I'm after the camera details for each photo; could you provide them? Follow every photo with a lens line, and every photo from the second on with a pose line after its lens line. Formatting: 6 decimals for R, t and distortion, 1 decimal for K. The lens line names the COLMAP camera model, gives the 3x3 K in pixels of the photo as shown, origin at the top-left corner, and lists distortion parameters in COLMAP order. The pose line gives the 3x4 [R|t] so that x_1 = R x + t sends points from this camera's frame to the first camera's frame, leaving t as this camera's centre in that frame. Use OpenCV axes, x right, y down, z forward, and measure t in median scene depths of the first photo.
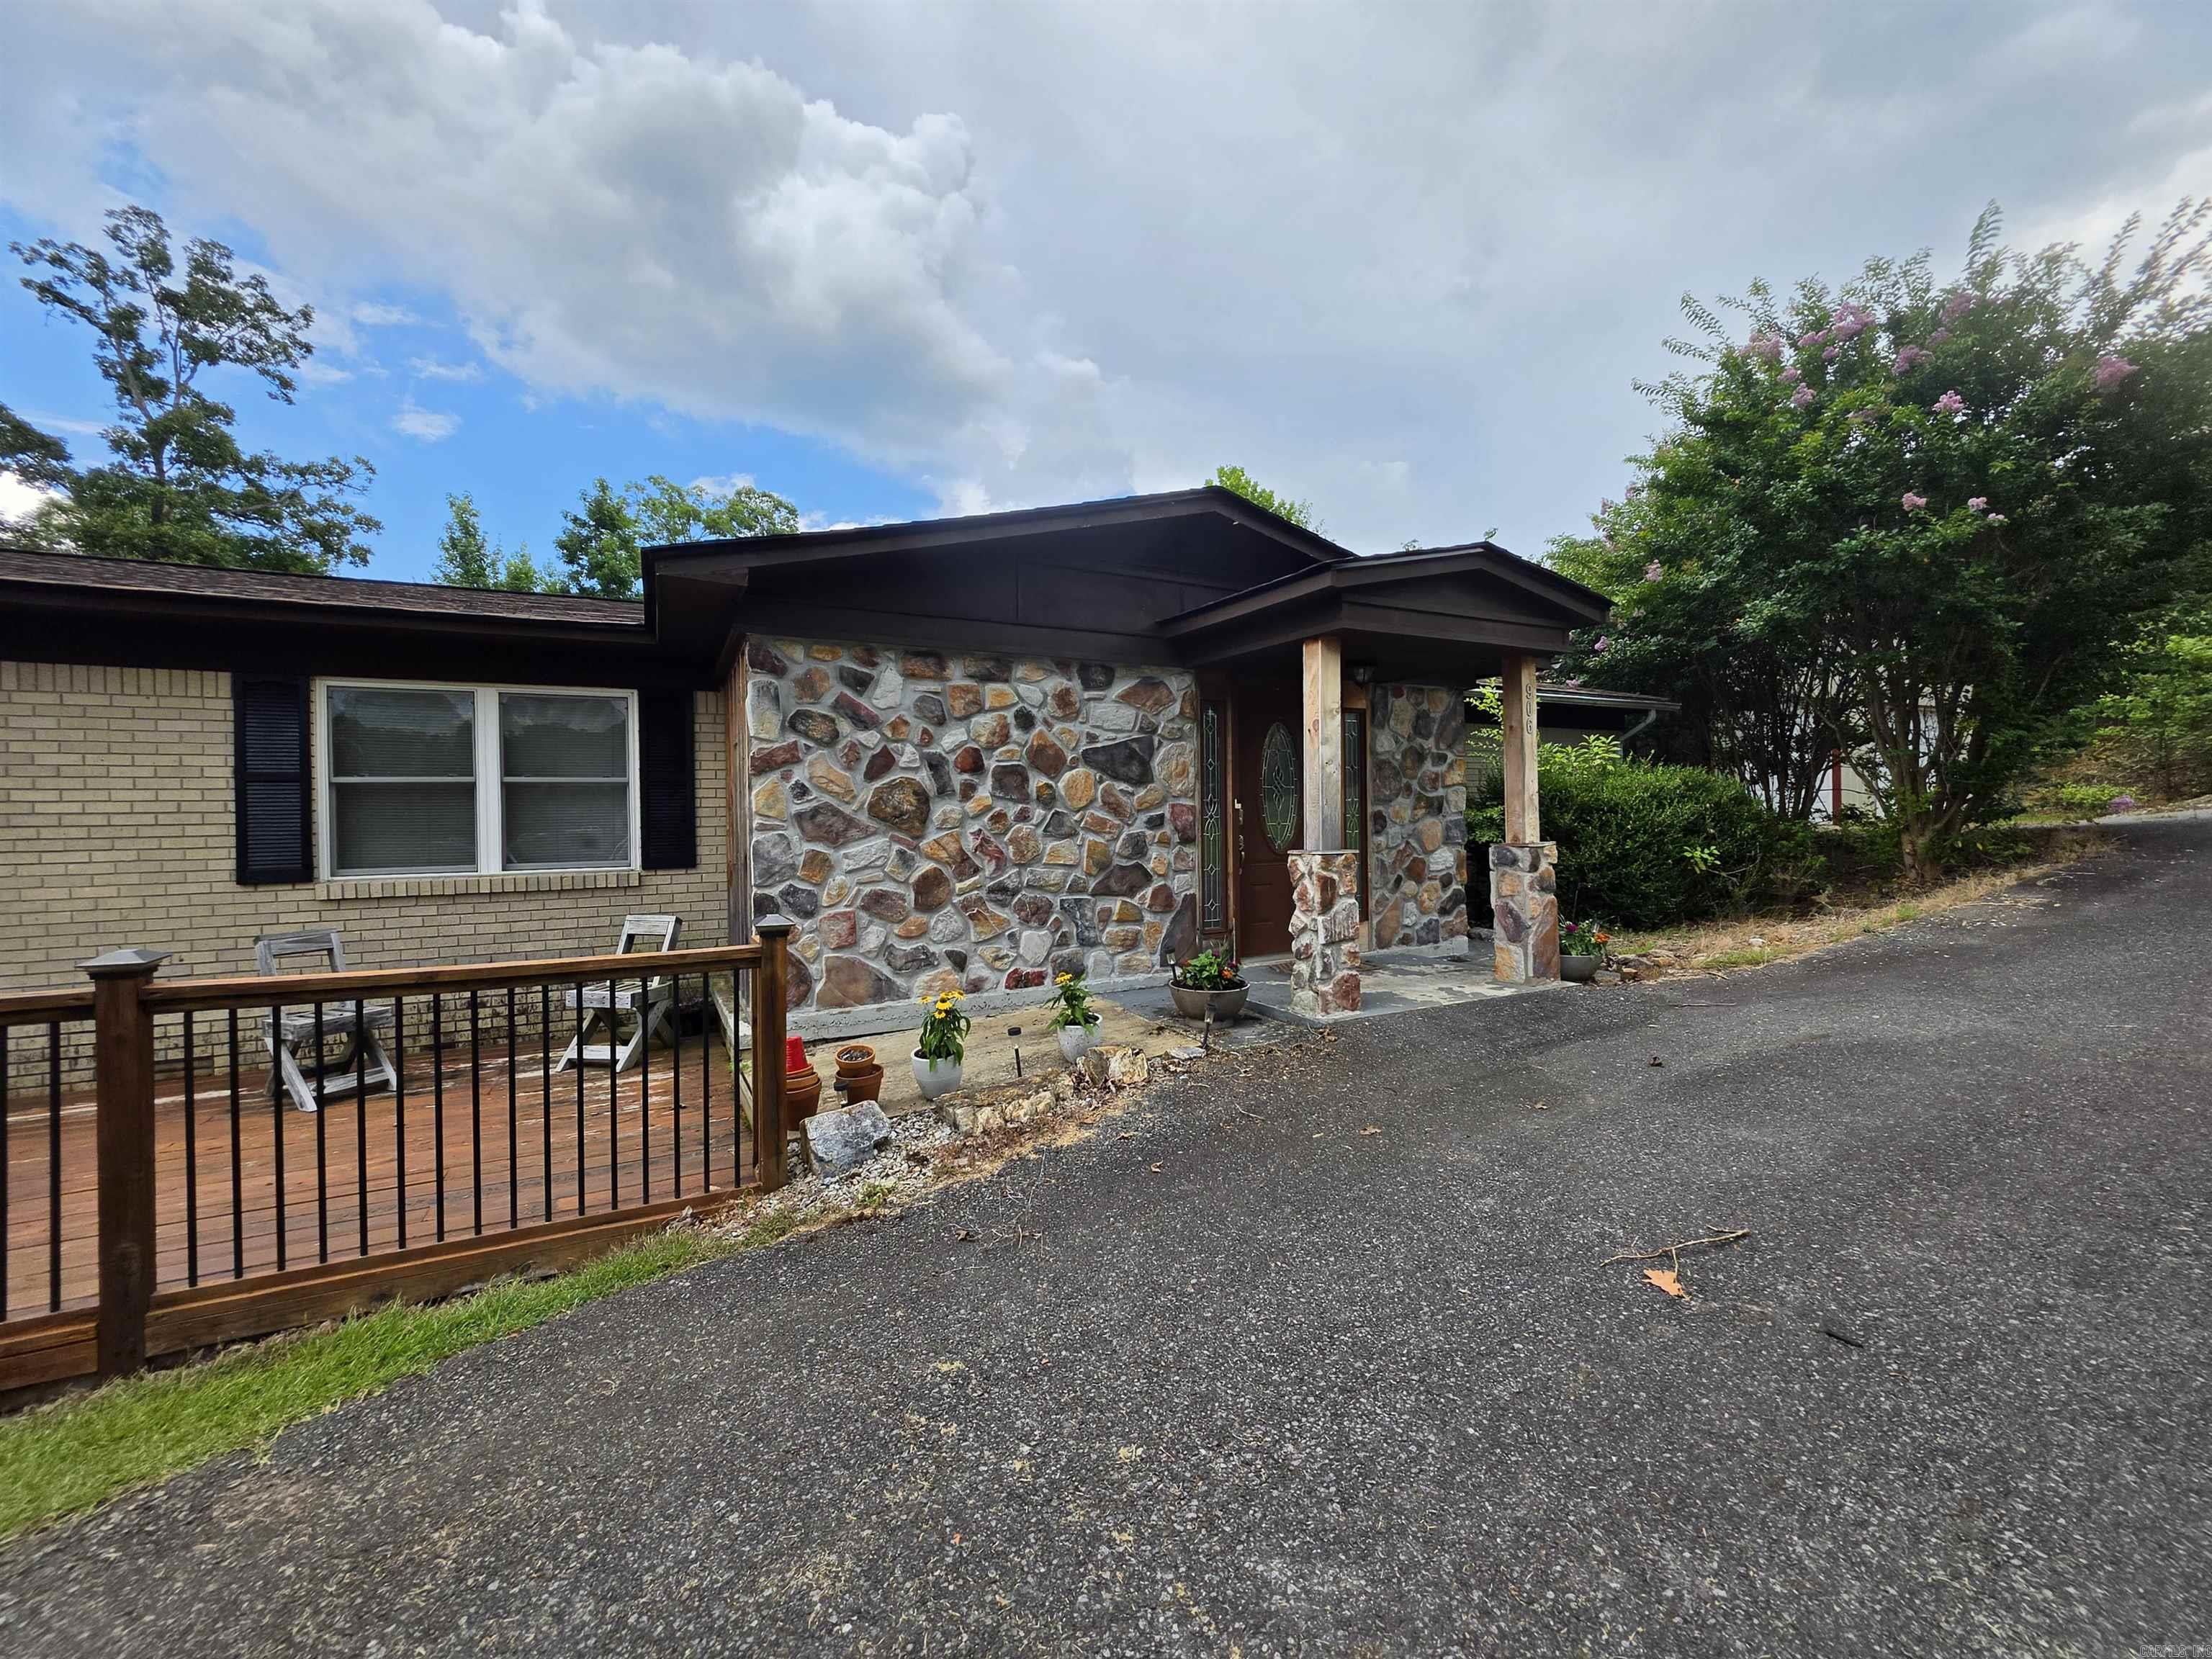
lens RADIAL K [[883.0, 0, 1095.9], [0, 883.0, 816.5], [0, 0, 1]] dist [-0.003628, 0.000757]
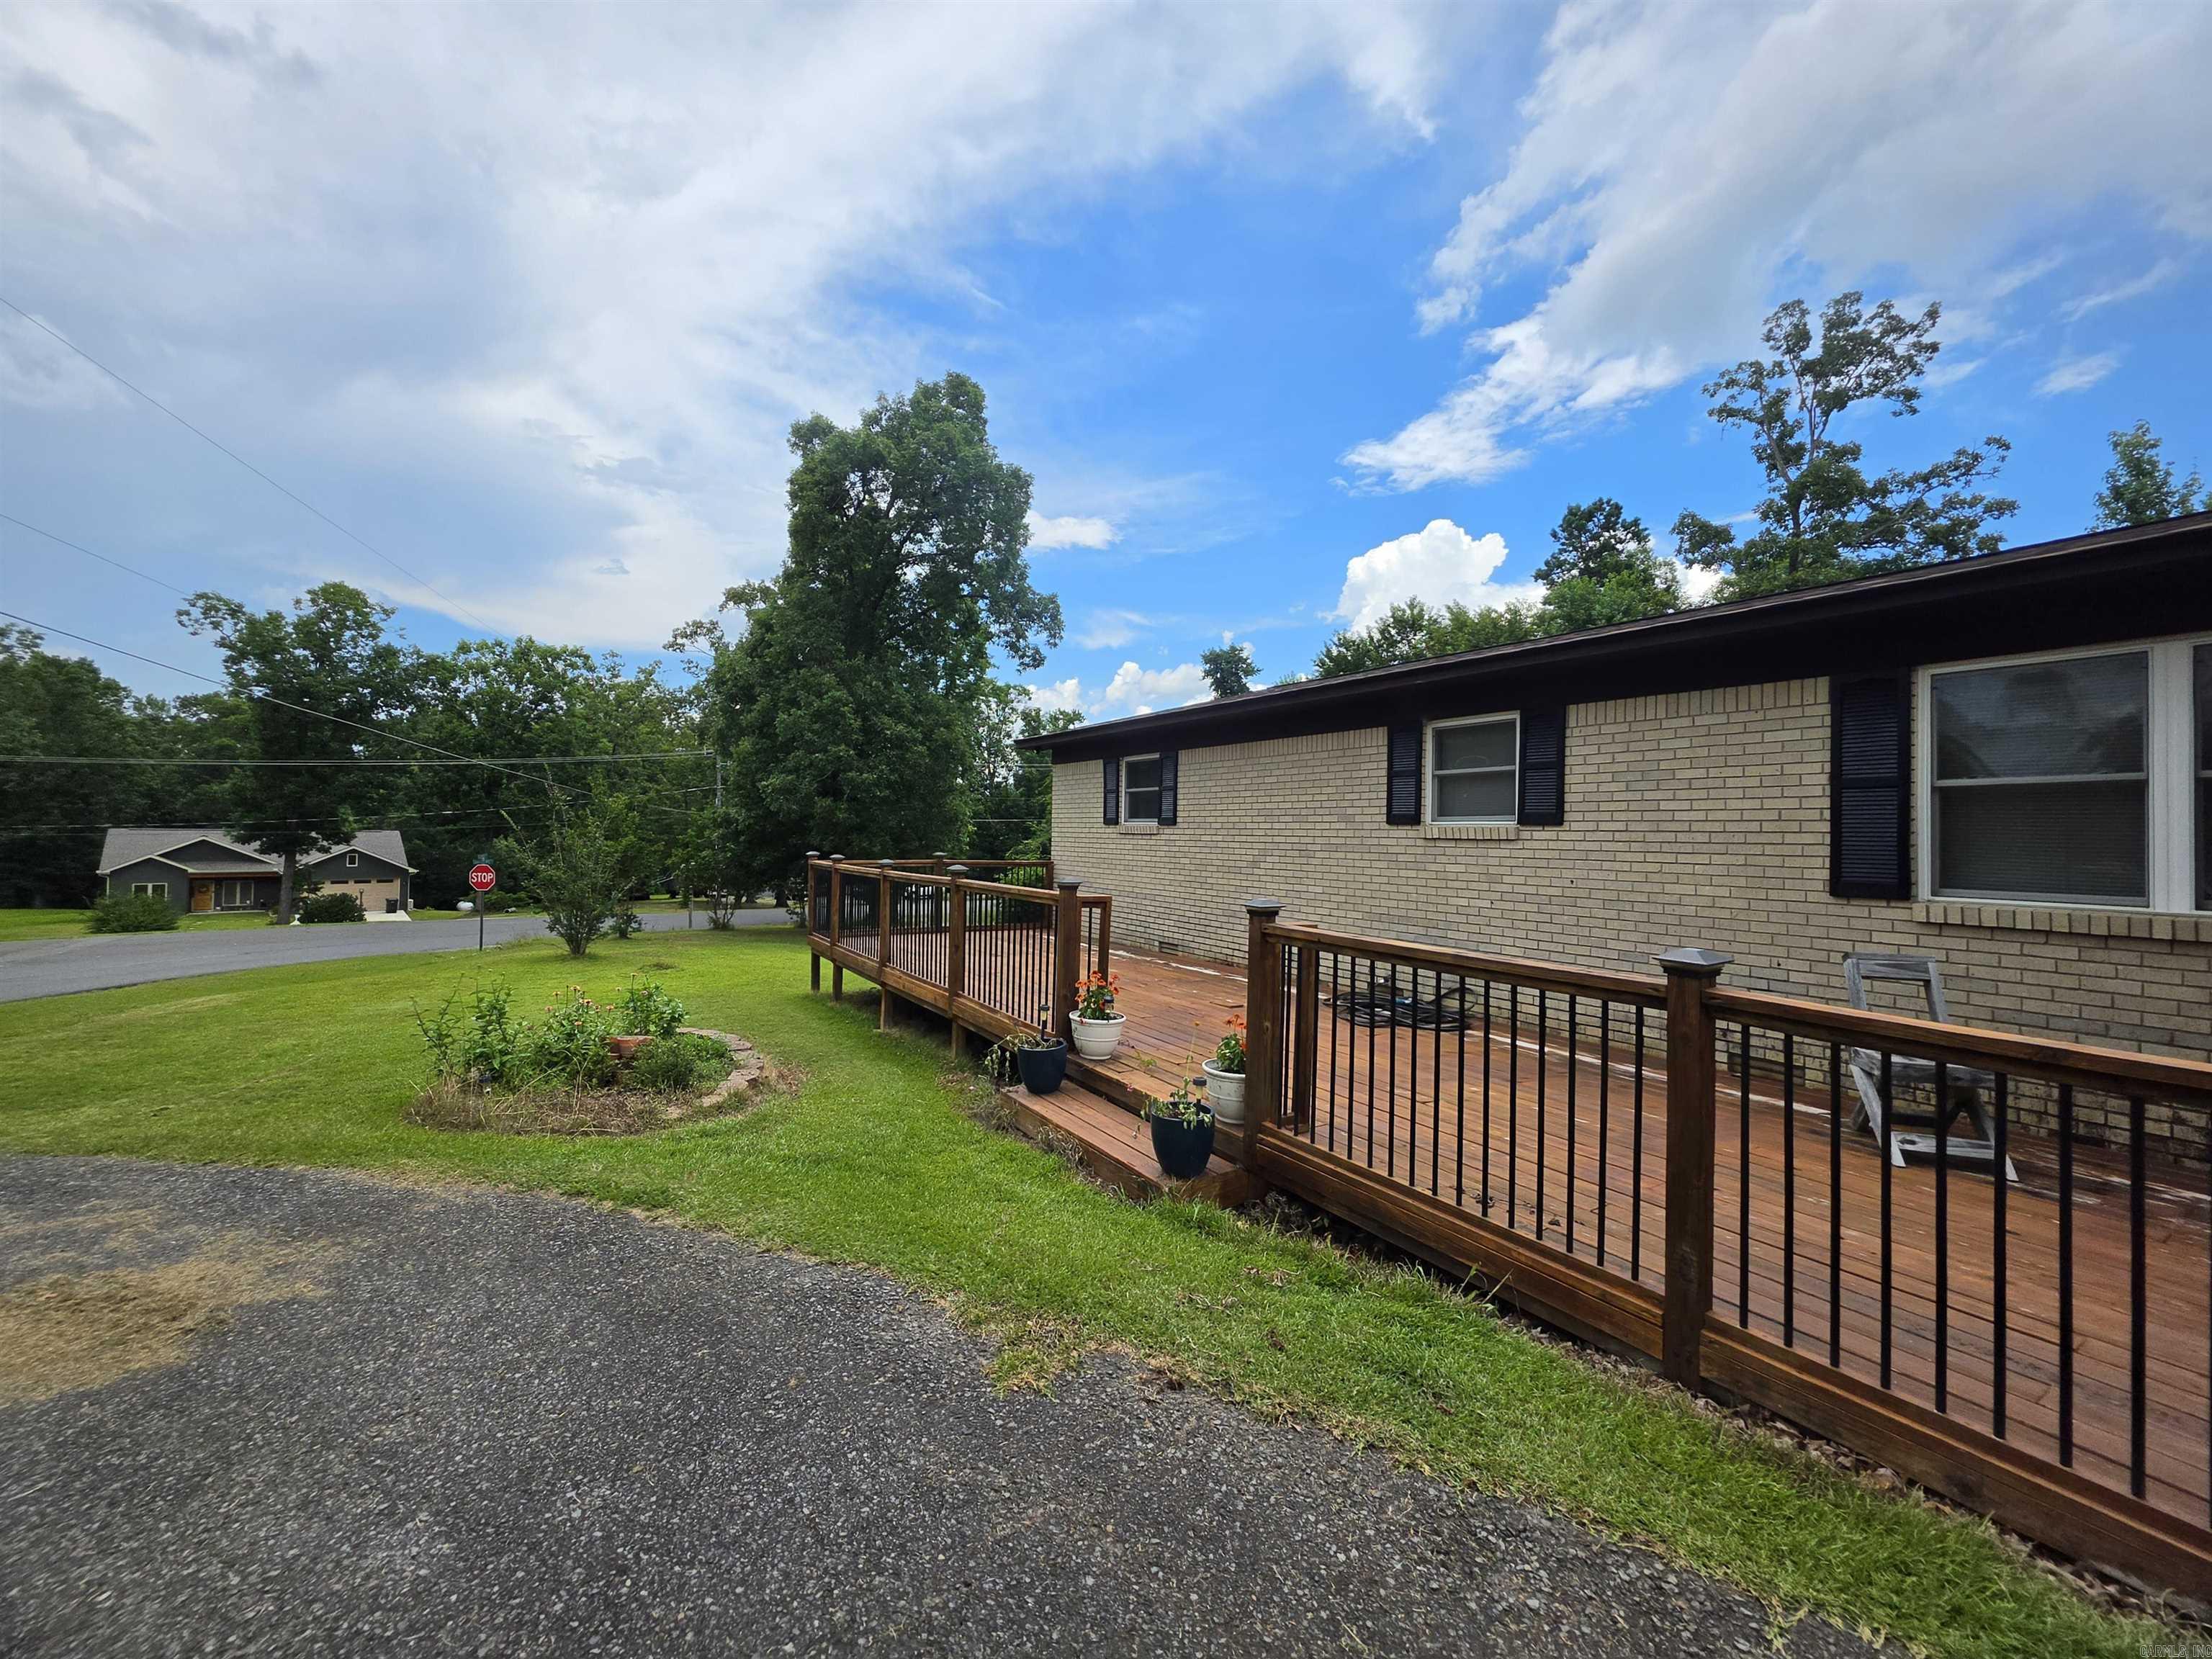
lens RADIAL K [[879.3, 0, 1103.1], [0, 879.3, 821.4], [0, 0, 1]] dist [-0.003923, 0.000391]
pose [[0.084812, 0.003323, -0.996391, -0.075658], [-0.019475, 0.999809, 0.001677, 0.008692], [0.996207, 0.019262, 0.084861, 0.107577]]
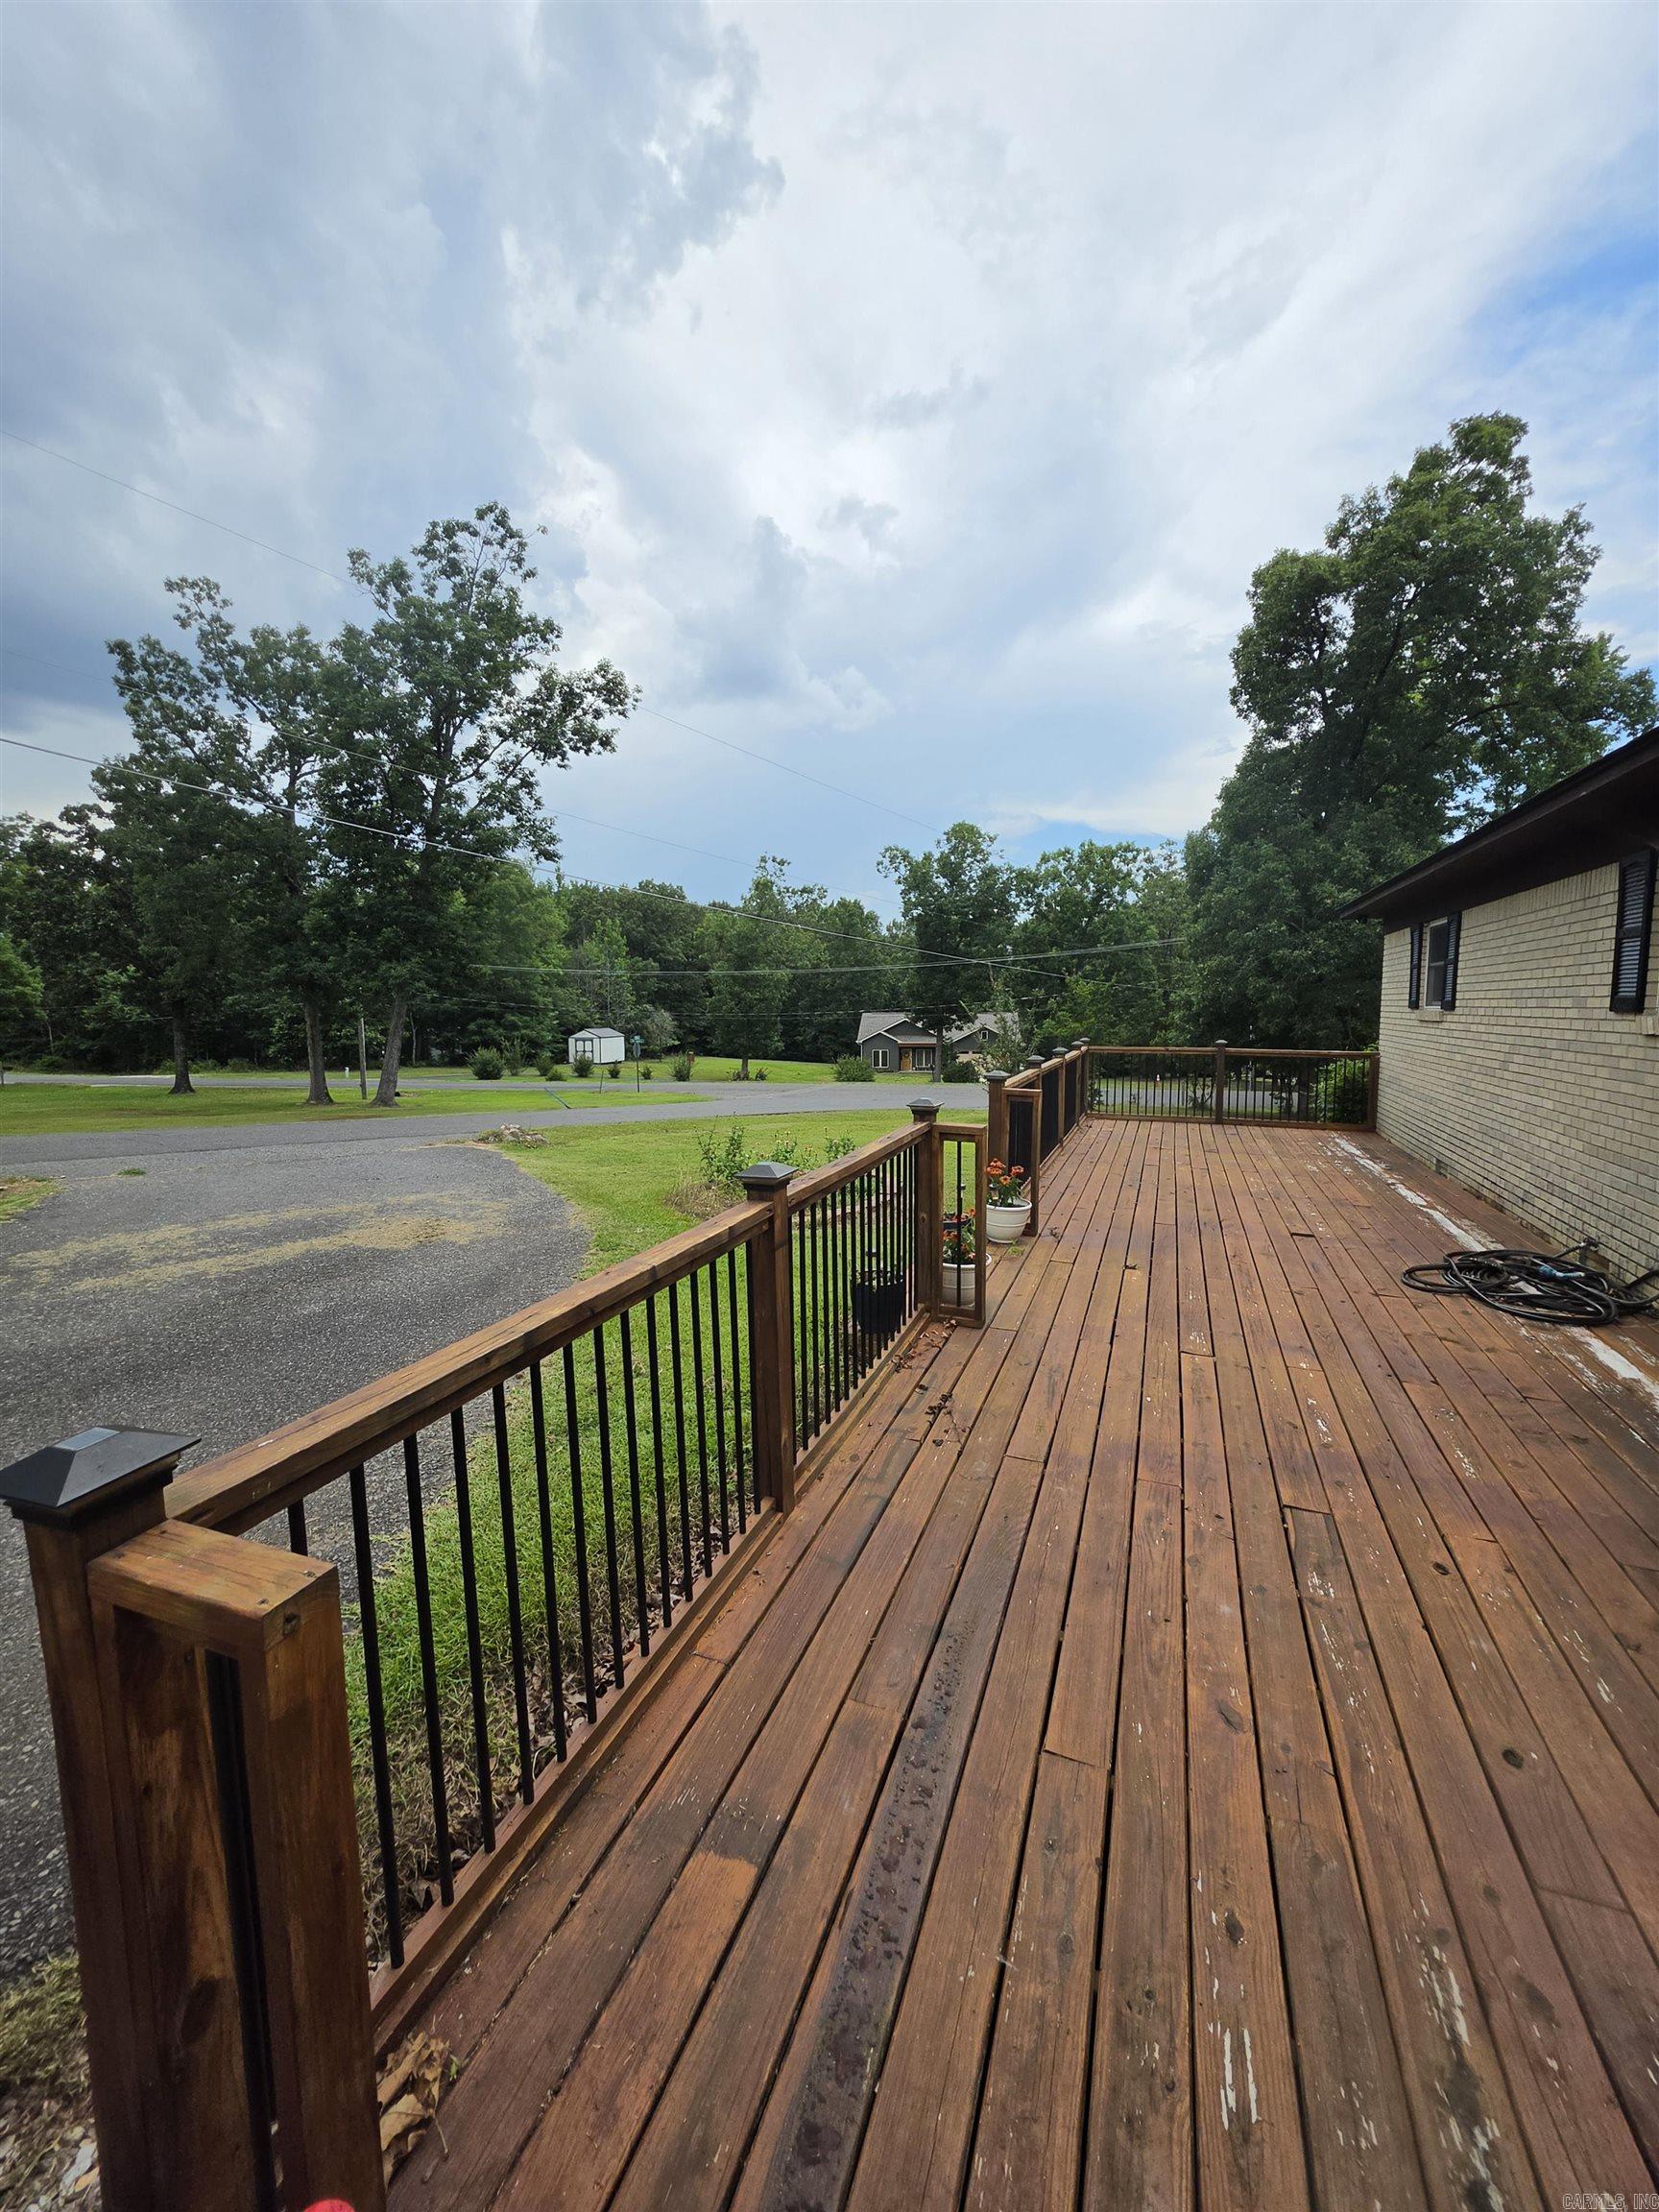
lens RADIAL K [[891.6, 0, 827.4], [0, 891.6, 1086.1], [0, 0, 1]] dist [-0.001149, 0.000303]
pose [[-0.741924, 0.077108, -0.666036, -0.185968], [0.010325, 0.994561, 0.103640, -0.021768], [0.670405, 0.070016, -0.738685, 0.827403]]
